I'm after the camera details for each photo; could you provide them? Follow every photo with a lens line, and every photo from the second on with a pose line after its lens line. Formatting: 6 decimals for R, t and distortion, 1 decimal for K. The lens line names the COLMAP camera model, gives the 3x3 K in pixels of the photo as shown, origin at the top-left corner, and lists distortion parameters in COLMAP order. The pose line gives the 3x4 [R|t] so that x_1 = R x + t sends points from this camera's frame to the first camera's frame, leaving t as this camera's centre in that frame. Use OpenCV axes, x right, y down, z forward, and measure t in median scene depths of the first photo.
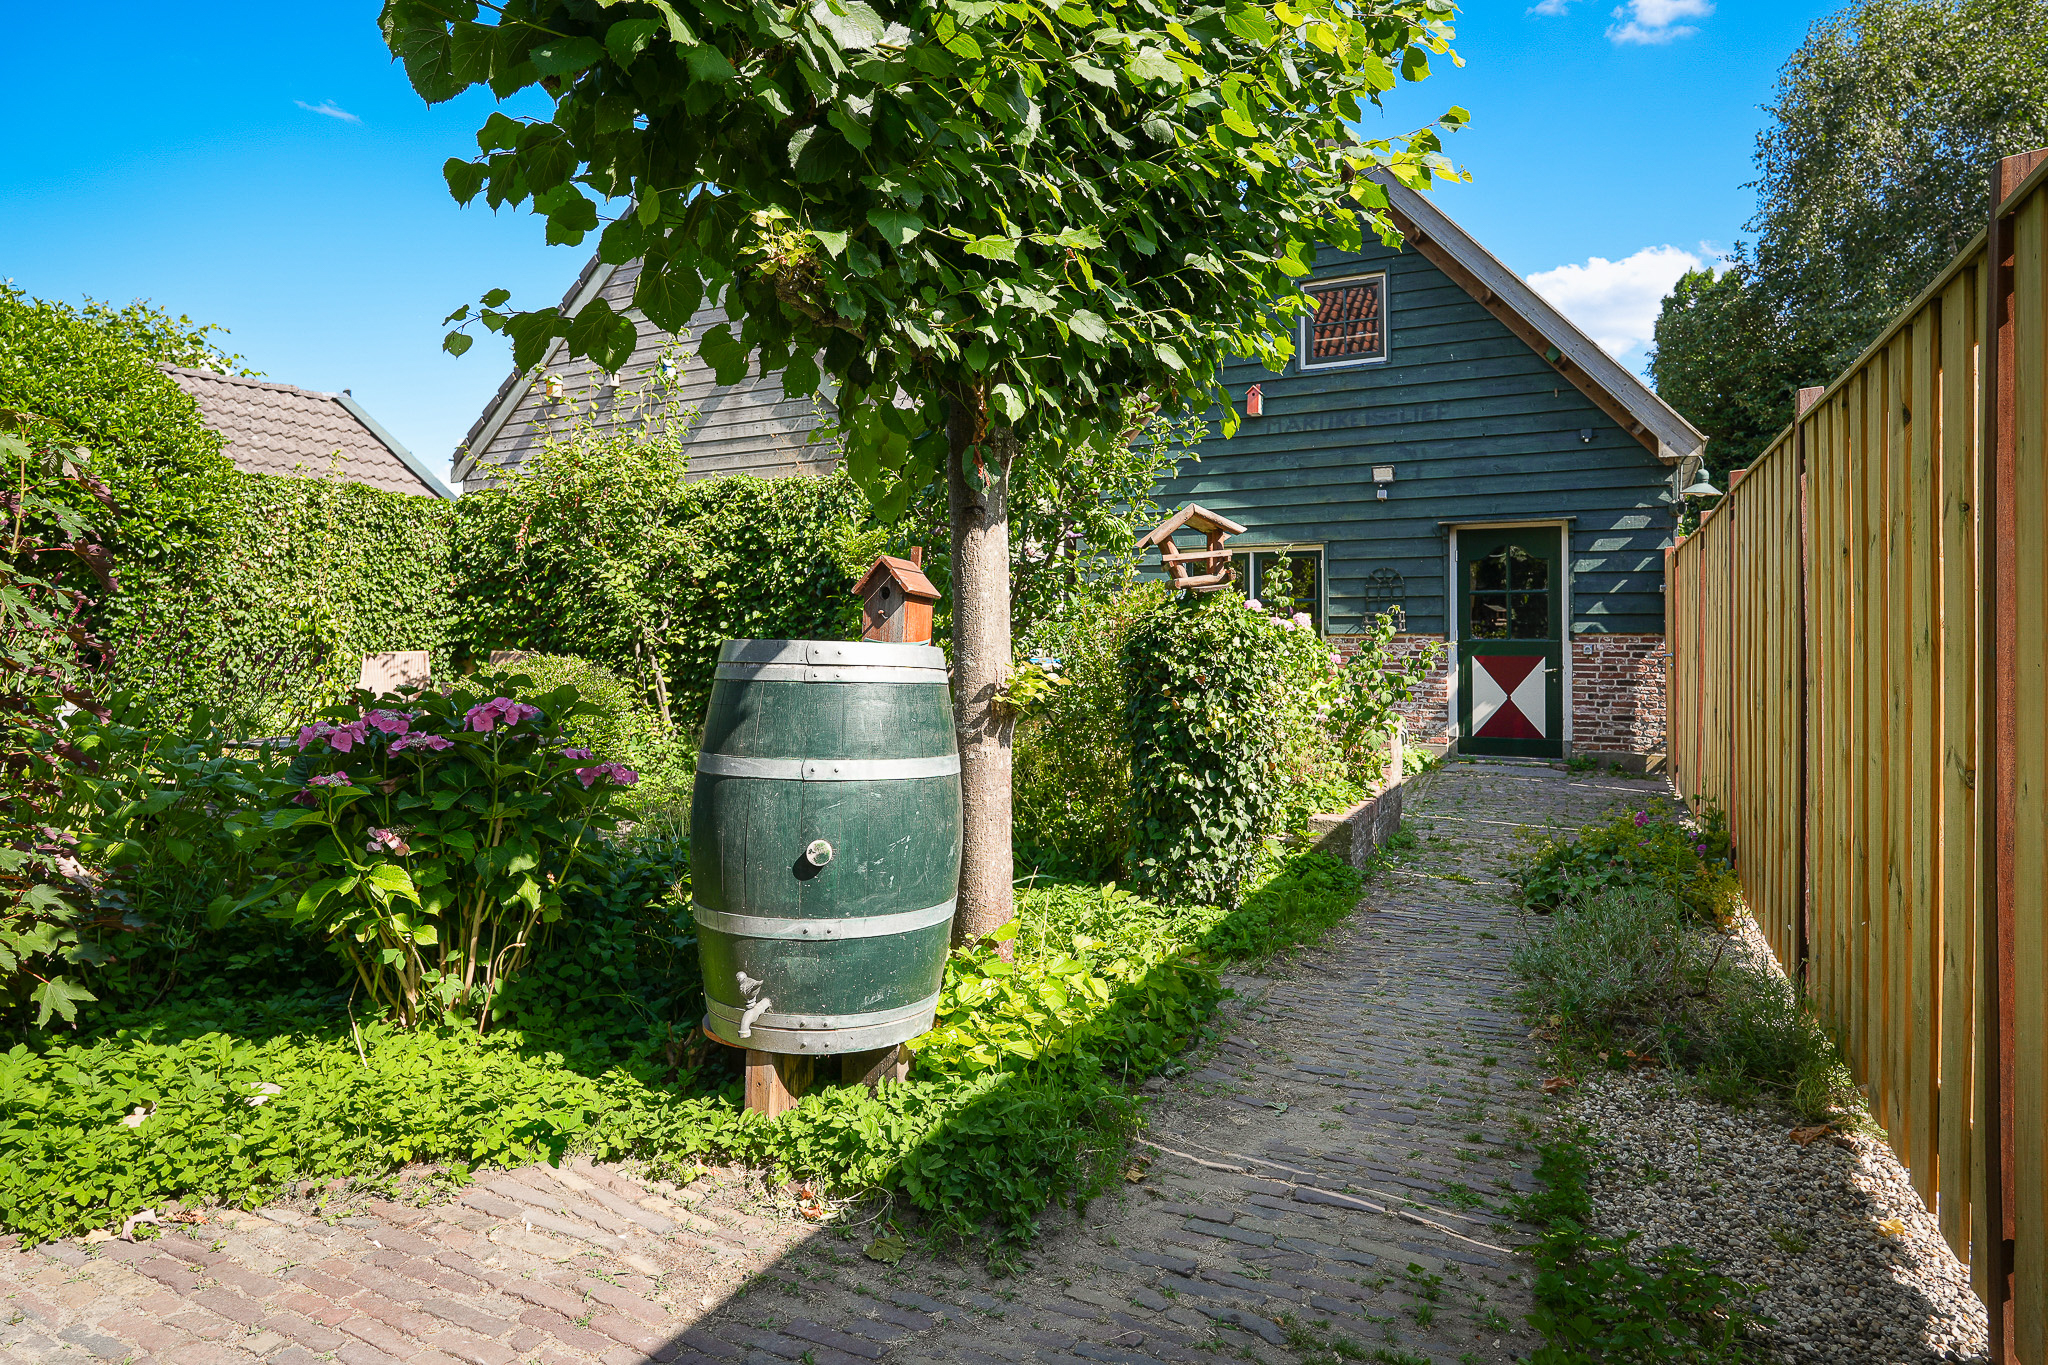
lens RADIAL K [[1143.5, 0, 1063.8], [0, 1143.5, 623.6], [0, 0, 1]] dist [-0.036166, 0.023076]
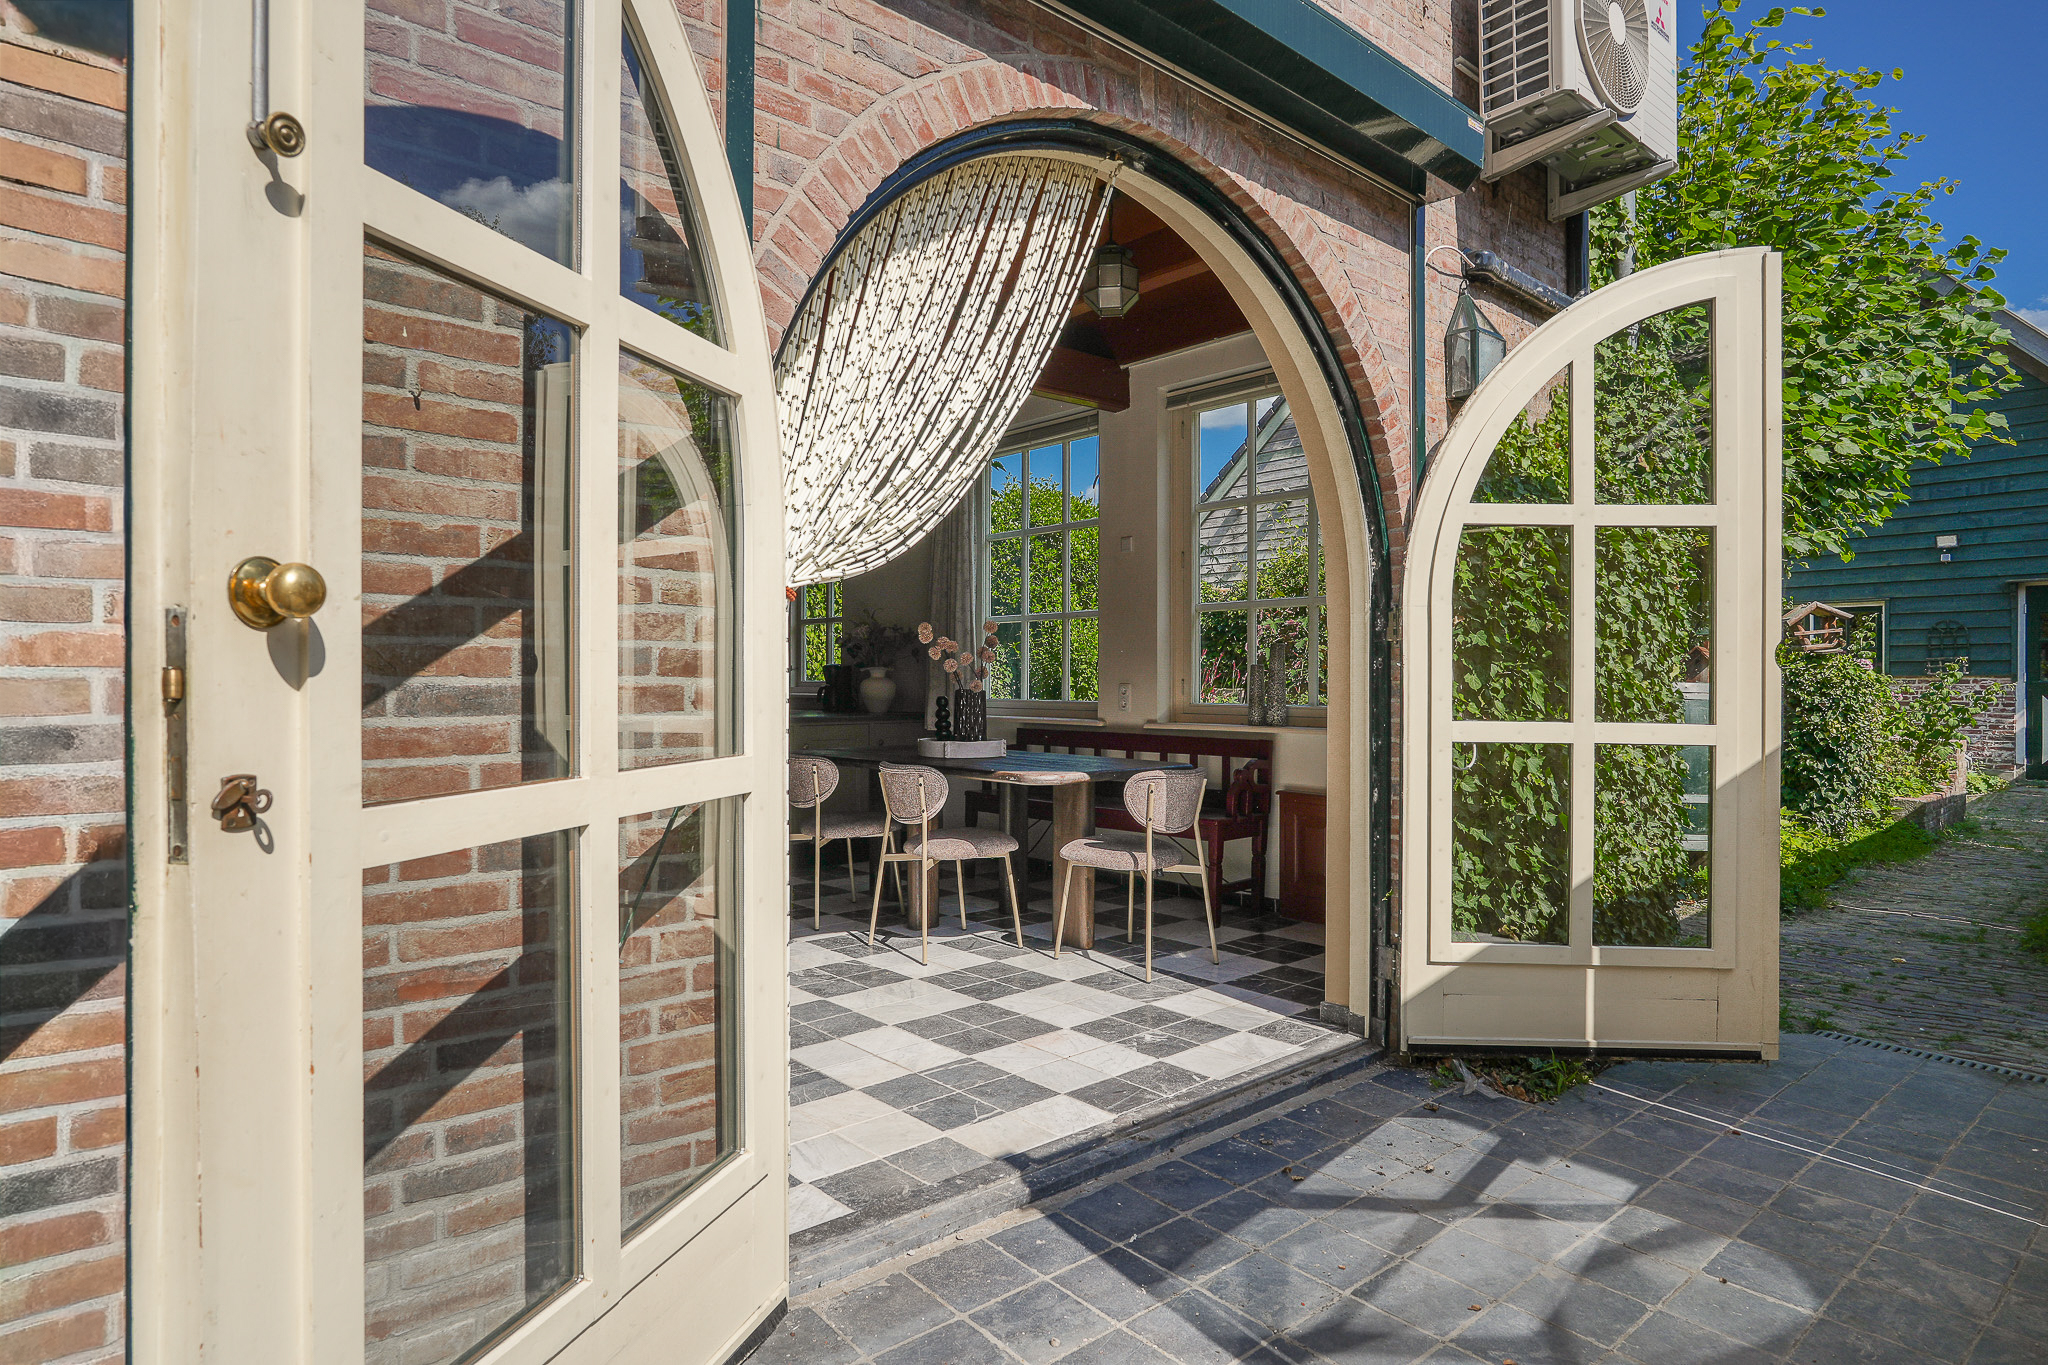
lens RADIAL K [[1143.5, 0, 1027.2], [0, 1143.5, 677.0], [0, 0, 1]] dist [-0.036166, 0.023076]
pose [[0.919166, -0.000856, -0.393870, -0.494180], [0.005766, 0.999920, 0.011282, -0.030159], [0.393829, -0.012641, 0.919097, -1.642197]]
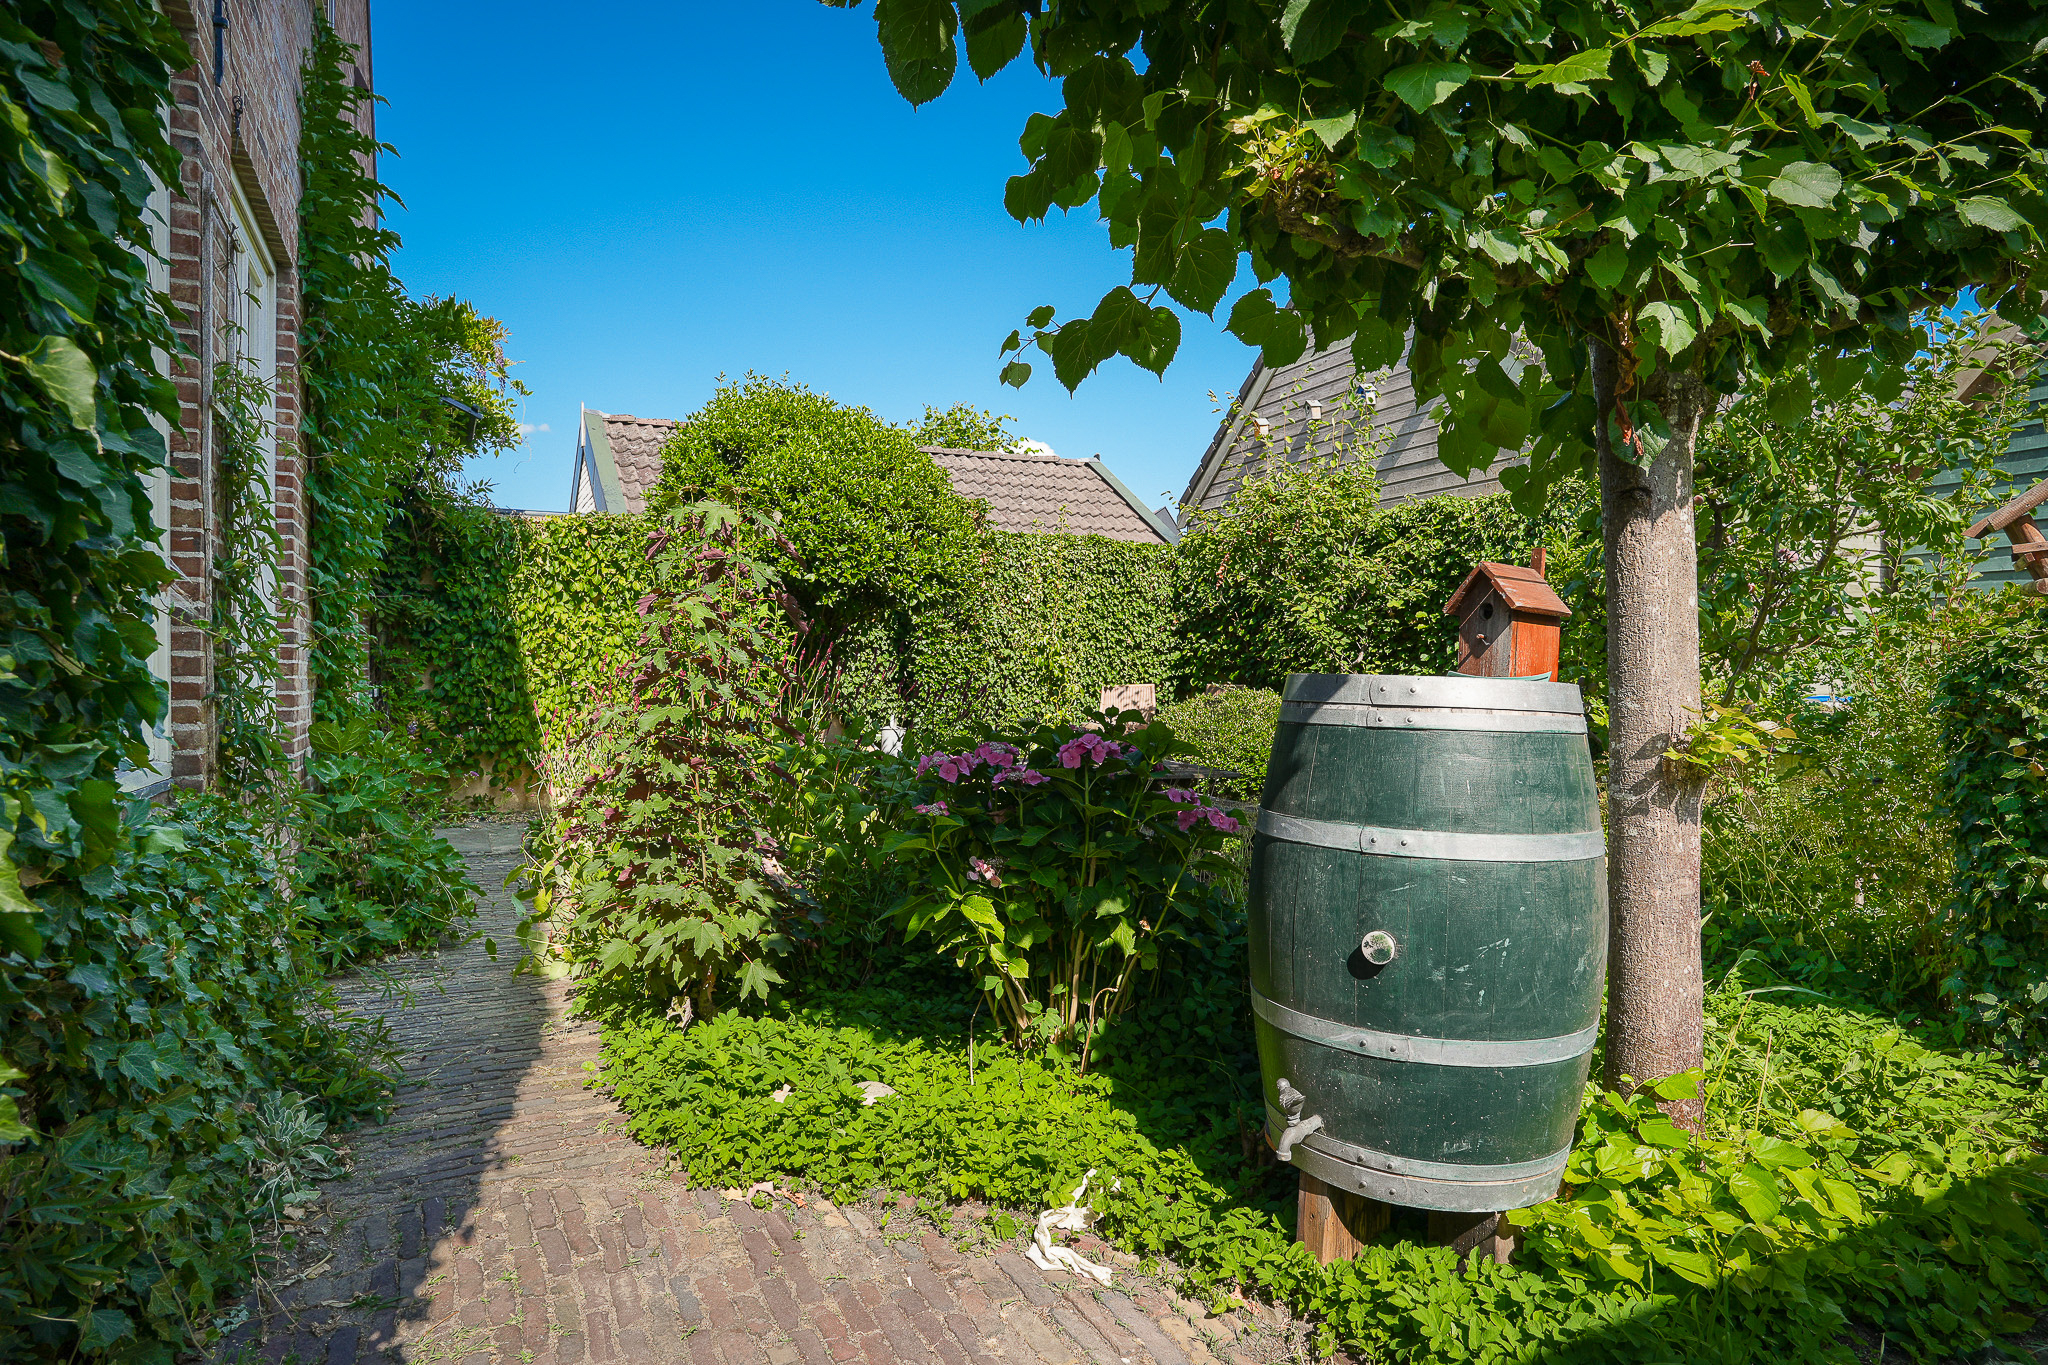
lens RADIAL K [[1143.5, 0, 1011.6], [0, 1143.5, 679.2], [0, 0, 1]] dist [-0.036166, 0.023076]
pose [[0.786277, 0.000962, -0.617873, 0.054857], [0.011257, 0.999810, 0.015882, 0.002345], [0.617771, -0.019443, 0.786118, 0.191874]]
